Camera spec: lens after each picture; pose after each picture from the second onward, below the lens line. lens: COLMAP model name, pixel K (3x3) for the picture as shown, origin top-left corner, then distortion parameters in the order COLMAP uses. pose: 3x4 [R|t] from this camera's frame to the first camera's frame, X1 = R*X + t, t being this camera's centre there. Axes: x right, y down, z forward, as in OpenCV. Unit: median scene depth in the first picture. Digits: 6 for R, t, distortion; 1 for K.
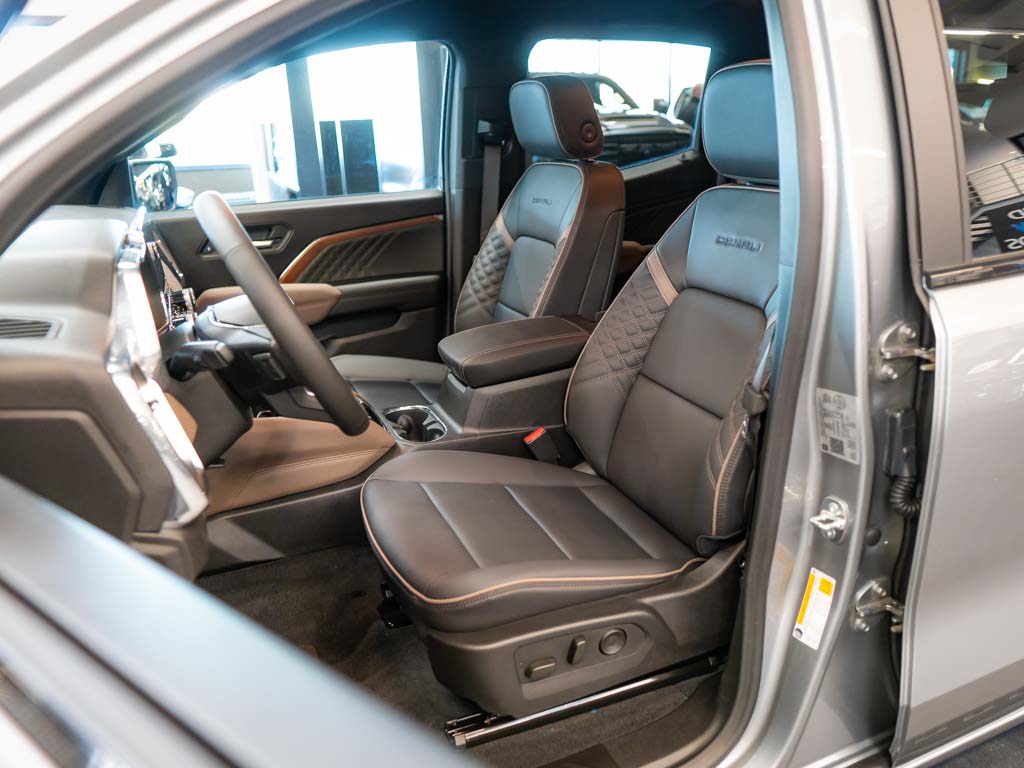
lens RADIAL K [[798.7, 0, 509.9], [0, 798.7, 369.5], [0, 0, 1]] dist [-0.003534, -0.005321]
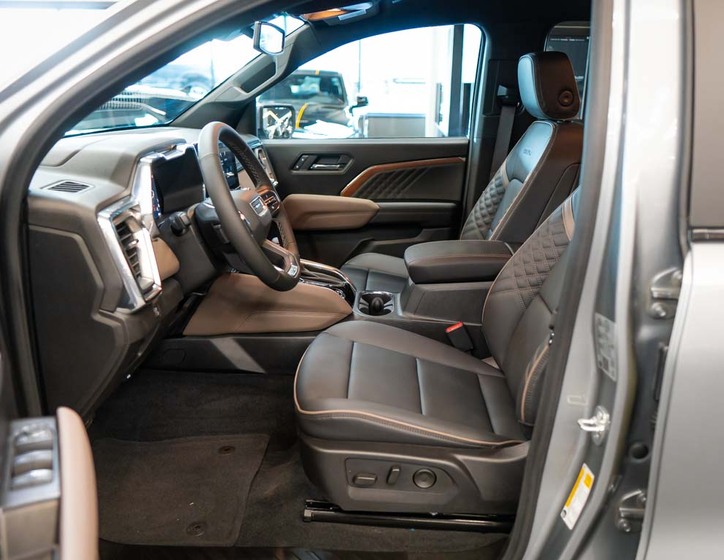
lens RADIAL K [[644.6, 0, 337.4], [0, 644.6, 277.0], [0, 0, 1]] dist [0.000210, 0.000703]
pose [[0.891744, 0.159672, -0.423435, 0.297238], [-0.164379, 0.986064, 0.025654, 0.006078], [0.421630, 0.046727, 0.905563, -0.032959]]
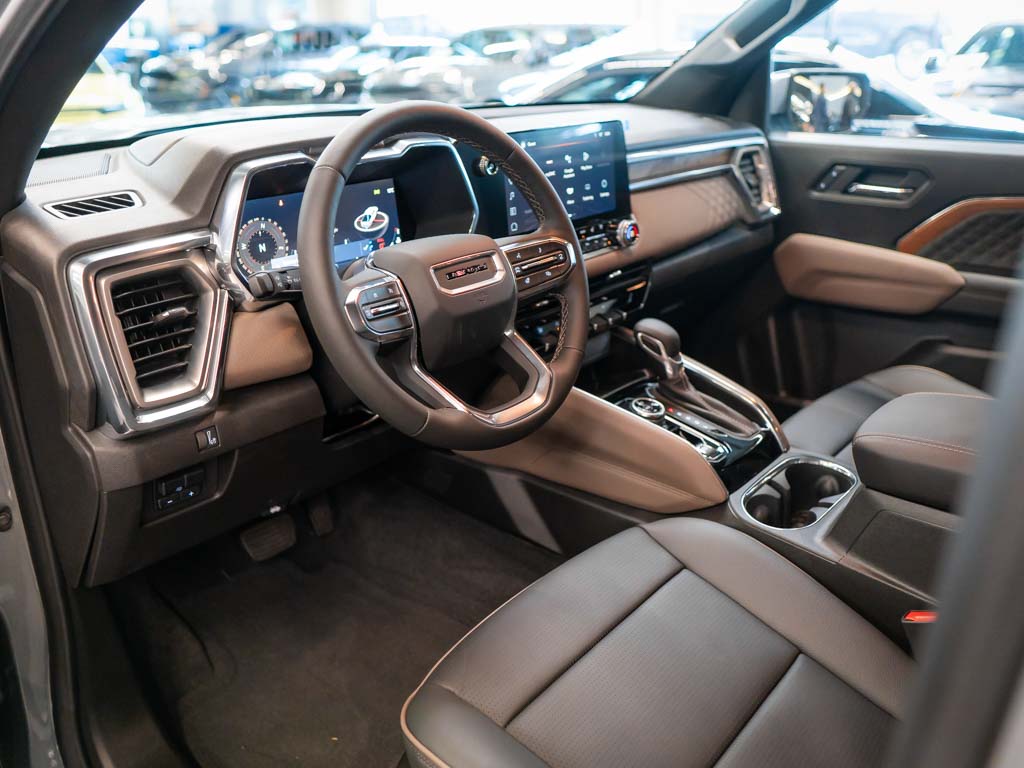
lens RADIAL K [[798.7, 0, 509.9], [0, 798.7, 369.5], [0, 0, 1]] dist [-0.003534, -0.005321]
pose [[0.425319, 0.355417, -0.832336, 0.304412], [-0.274138, 0.927052, 0.255779, -0.134798], [0.862527, 0.119387, 0.491726, 0.481795]]
